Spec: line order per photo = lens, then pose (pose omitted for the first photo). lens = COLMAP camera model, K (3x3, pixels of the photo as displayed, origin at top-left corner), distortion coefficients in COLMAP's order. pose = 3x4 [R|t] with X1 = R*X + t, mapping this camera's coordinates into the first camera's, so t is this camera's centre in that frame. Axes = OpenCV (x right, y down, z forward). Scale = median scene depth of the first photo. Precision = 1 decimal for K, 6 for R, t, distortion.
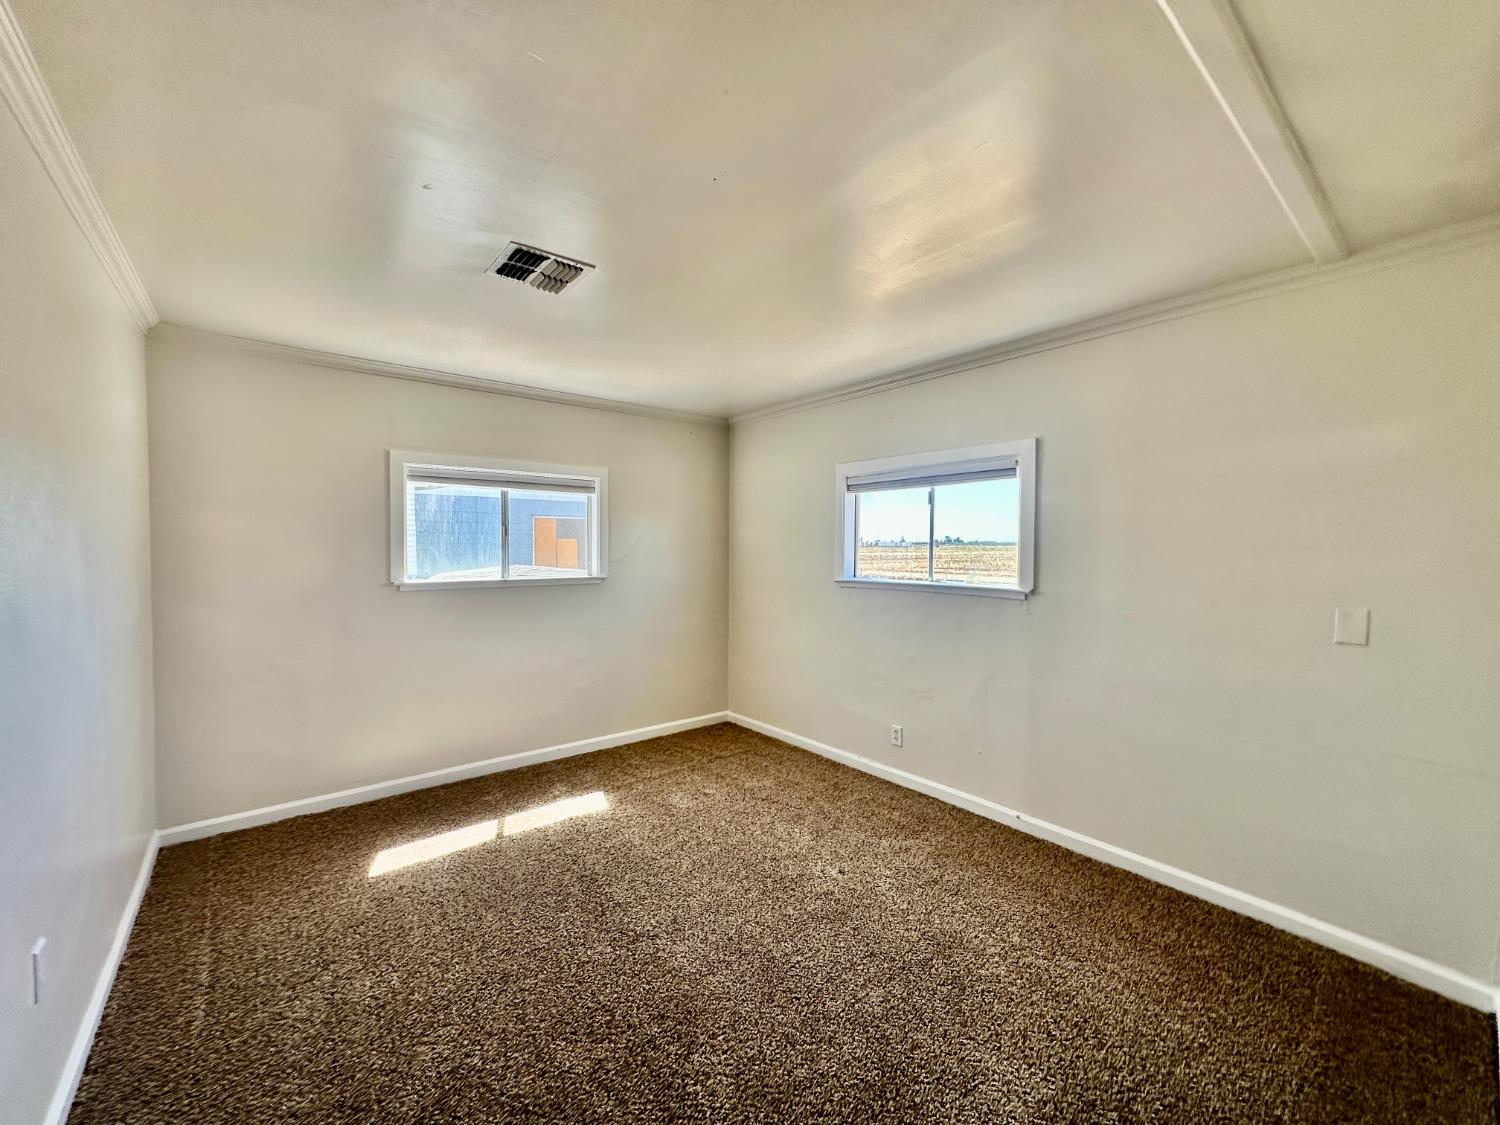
lens RADIAL K [[600.2, 0, 745.9], [0, 600.2, 563.1], [0, 0, 1]] dist [0.000946, 0.000763]
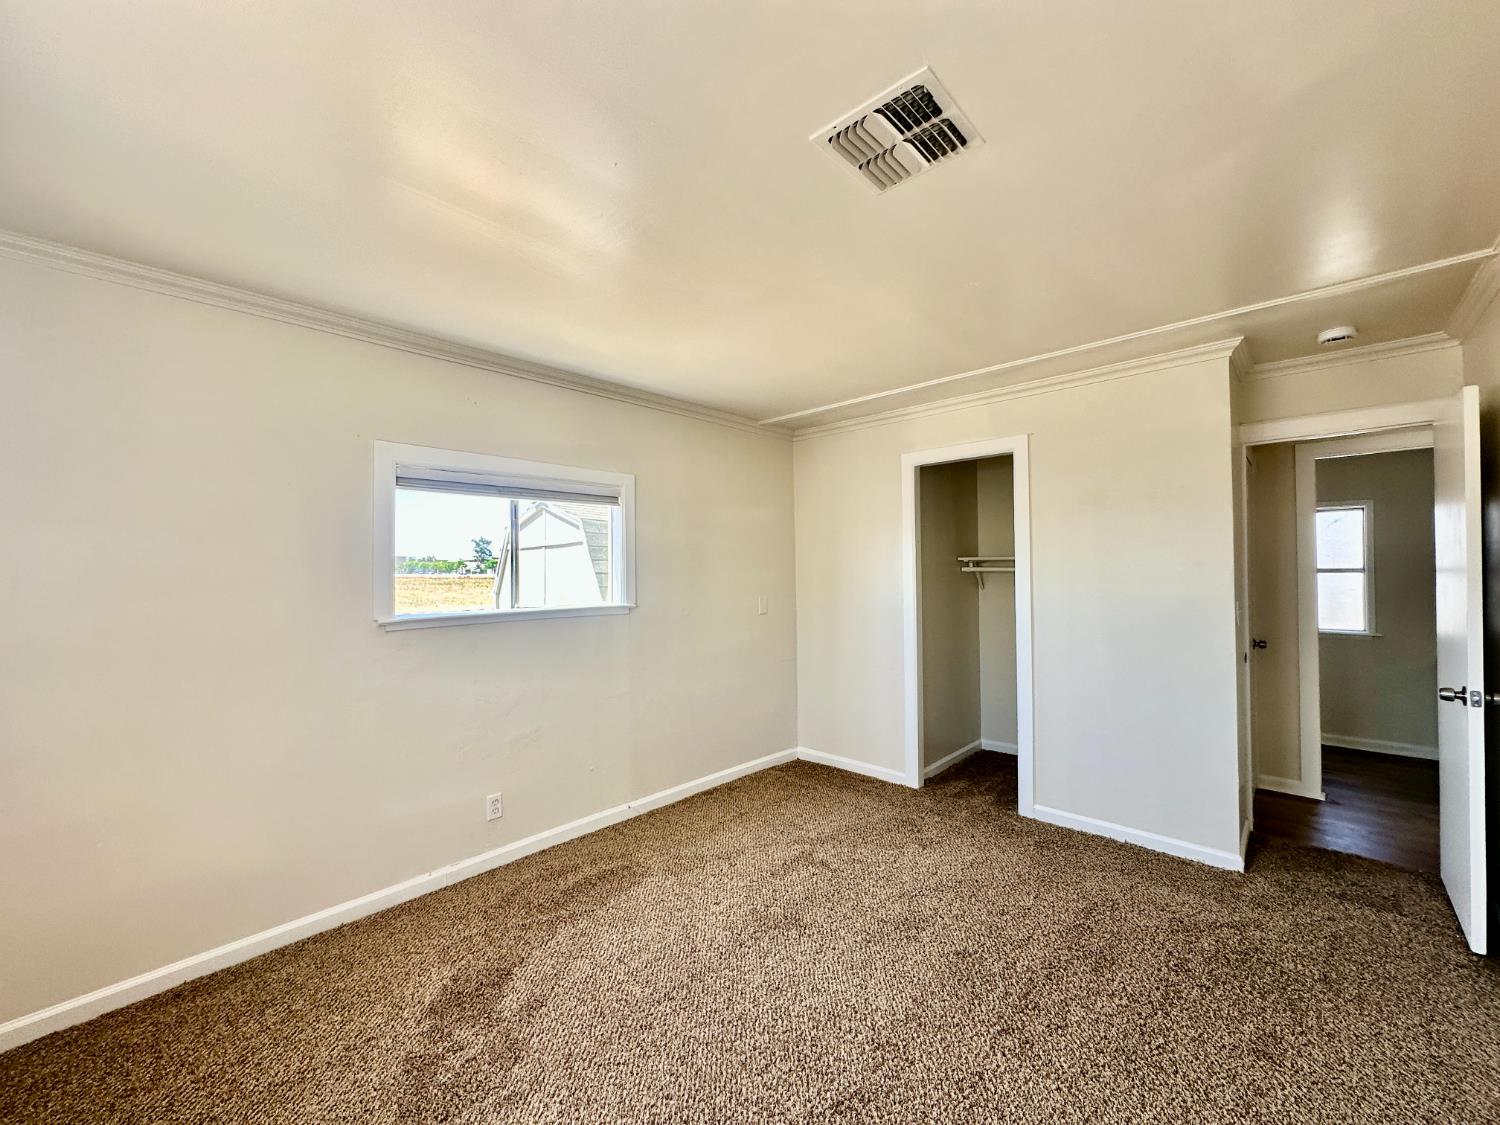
lens RADIAL K [[600.2, 0, 745.7], [0, 600.2, 560.9], [0, 0, 1]] dist [0.000946, 0.000763]
pose [[-0.132892, 0.009361, 0.991086, -0.612857], [0.033454, 0.999428, -0.004954, -0.022855], [-0.990566, 0.032497, -0.133129, 0.807814]]
